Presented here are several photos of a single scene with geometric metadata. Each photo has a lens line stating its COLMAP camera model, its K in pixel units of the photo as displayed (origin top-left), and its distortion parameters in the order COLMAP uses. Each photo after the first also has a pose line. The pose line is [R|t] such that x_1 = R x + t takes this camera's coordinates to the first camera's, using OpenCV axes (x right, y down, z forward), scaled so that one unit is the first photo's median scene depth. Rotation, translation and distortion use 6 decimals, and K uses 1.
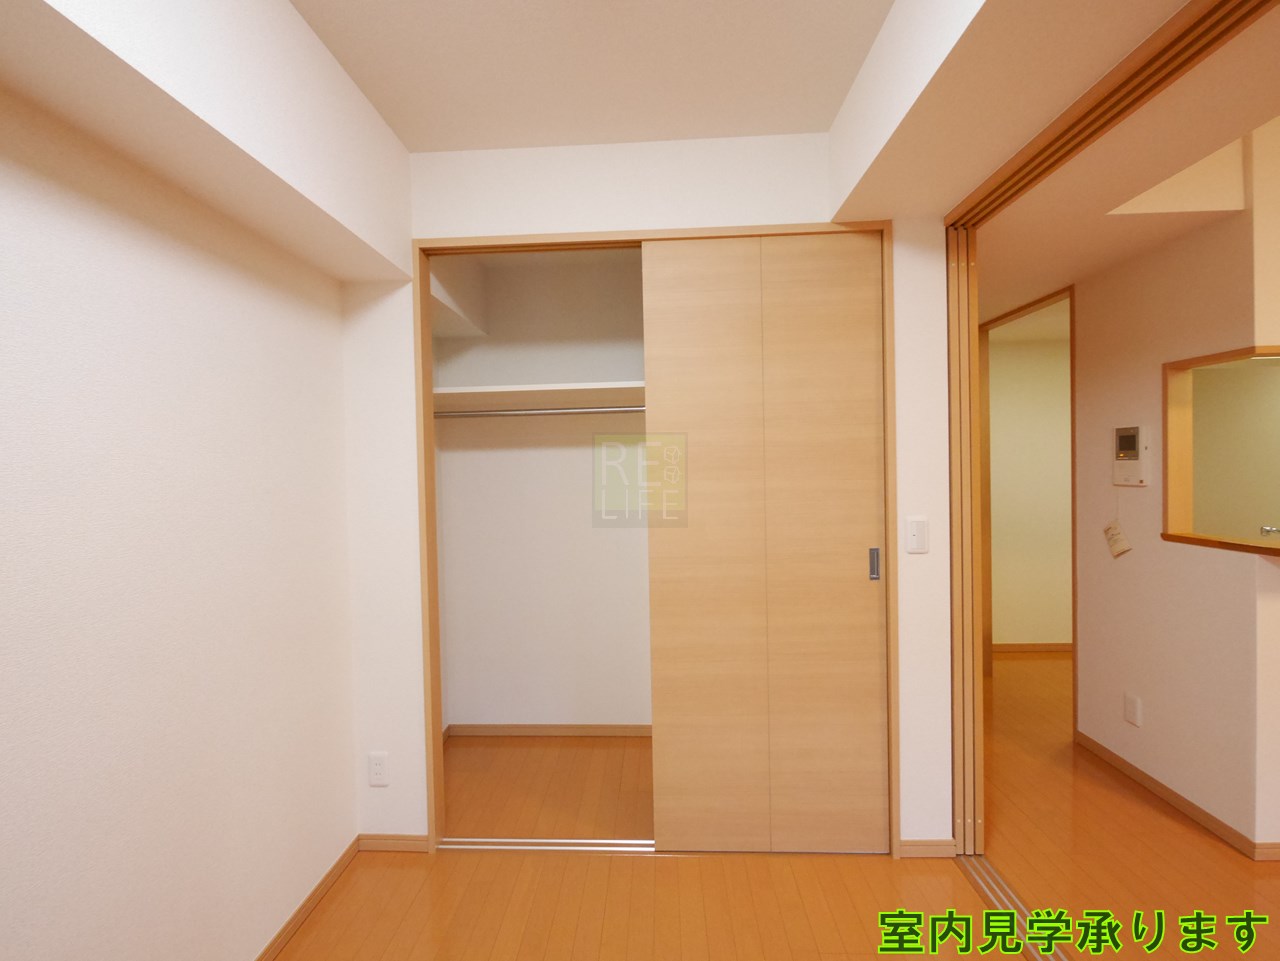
lens RADIAL K [[514.7, 0, 640.6], [0, 514.7, 478.6], [0, 0, 1]] dist [-0.004250, -0.000007]
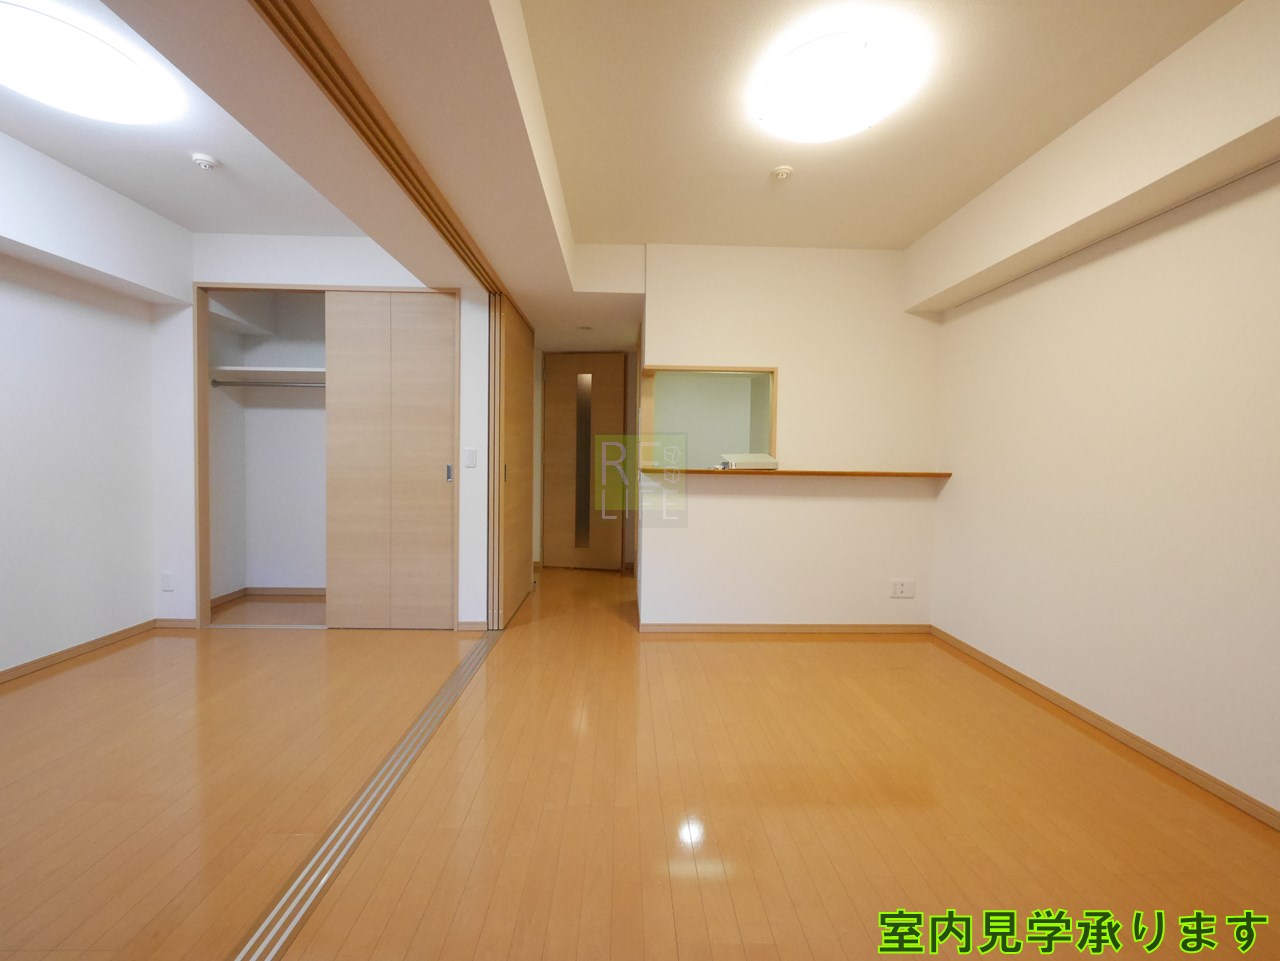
lens RADIAL K [[514.7, 0, 636.4], [0, 514.7, 477.4], [0, 0, 1]] dist [-0.004250, -0.000007]
pose [[0.997120, 0.035025, 0.067268, 1.000366], [-0.035927, 0.999279, 0.012250, 0.135331], [-0.066791, -0.014632, 0.997660, -0.894216]]
